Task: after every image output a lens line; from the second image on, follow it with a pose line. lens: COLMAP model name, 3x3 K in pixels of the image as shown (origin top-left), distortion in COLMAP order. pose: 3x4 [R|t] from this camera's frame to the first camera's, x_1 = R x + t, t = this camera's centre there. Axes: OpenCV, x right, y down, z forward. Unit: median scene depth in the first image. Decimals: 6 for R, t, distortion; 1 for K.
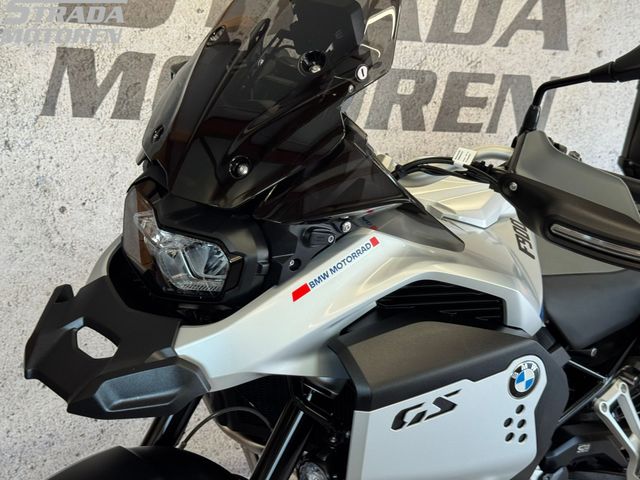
lens RADIAL K [[921.7, 0, 313.0], [0, 921.7, 239.7], [0, 0, 1]] dist [0.136532, 0.000000]
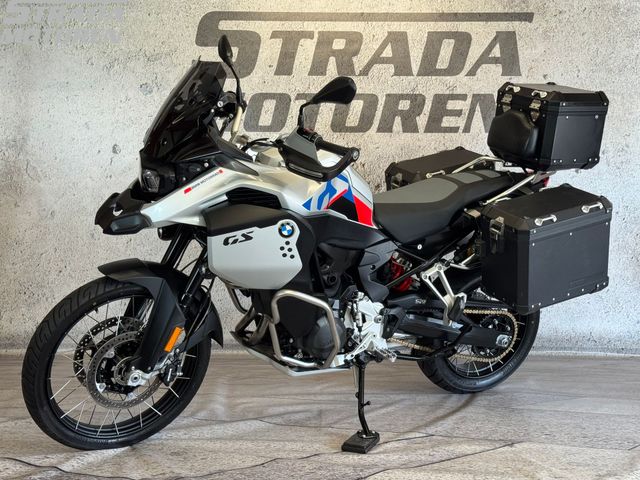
lens RADIAL K [[921.7, 0, 319.4], [0, 921.7, 243.8], [0, 0, 1]] dist [0.136532, 0.000000]
pose [[0.950912, 0.003879, -0.309439, 0.666423], [-0.009449, 0.999819, -0.016503, 0.144016], [0.309319, 0.018617, 0.950776, -0.783702]]
